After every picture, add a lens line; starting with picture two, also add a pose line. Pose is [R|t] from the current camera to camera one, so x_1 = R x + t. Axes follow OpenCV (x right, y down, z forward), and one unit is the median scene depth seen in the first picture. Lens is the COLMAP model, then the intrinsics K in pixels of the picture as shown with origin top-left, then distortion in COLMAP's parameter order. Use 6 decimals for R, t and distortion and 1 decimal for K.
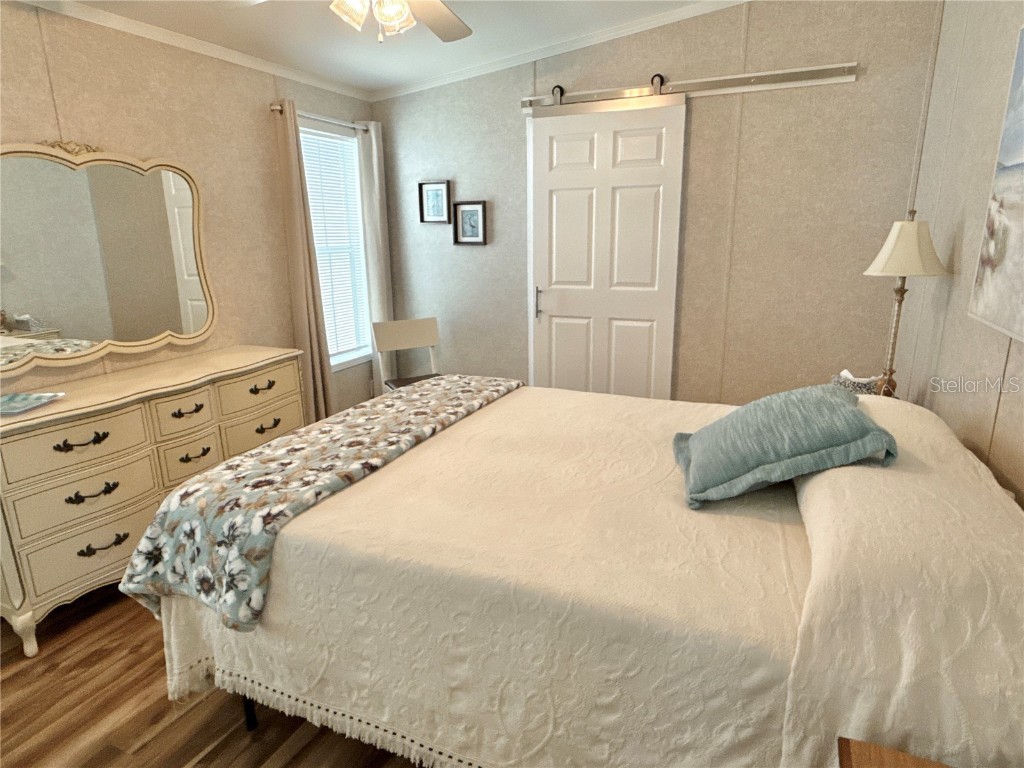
lens RADIAL K [[603.1, 0, 514.7], [0, 603.1, 387.8], [0, 0, 1]] dist [-0.005311, -0.001255]
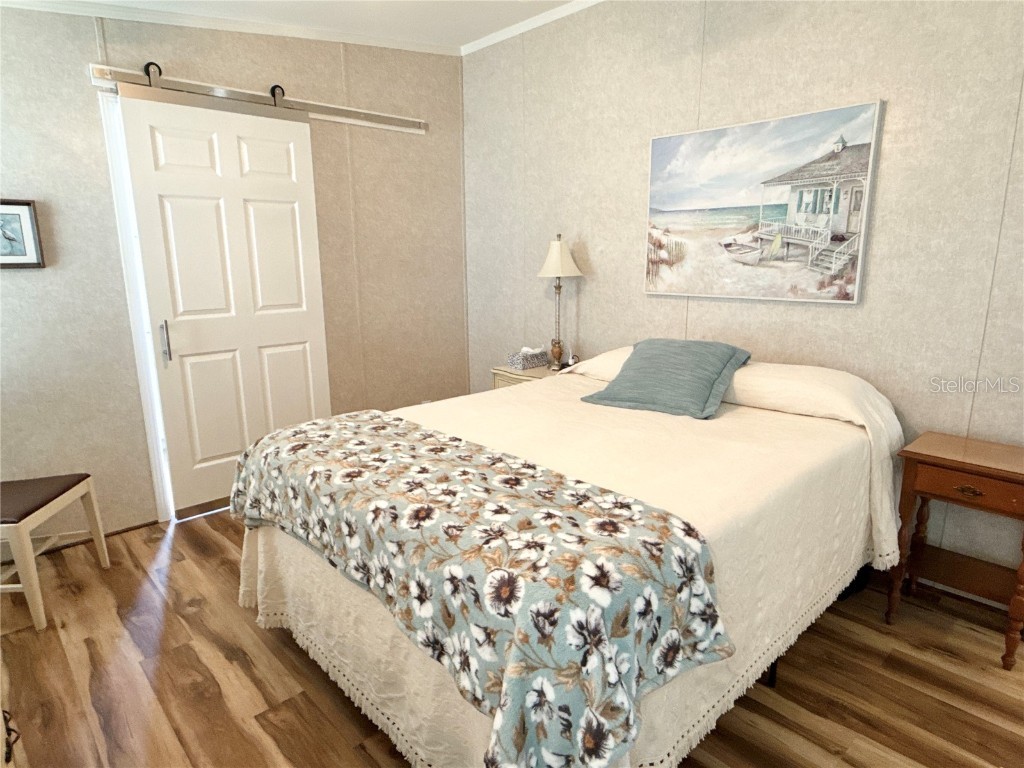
lens RADIAL K [[603.1, 0, 513.0], [0, 603.1, 382.9], [0, 0, 1]] dist [-0.005311, -0.001255]
pose [[0.386645, -0.182818, 0.903927, -0.550268], [0.237662, 0.966801, 0.093877, -0.065241], [-0.891080, 0.178532, 0.417257, 0.345246]]
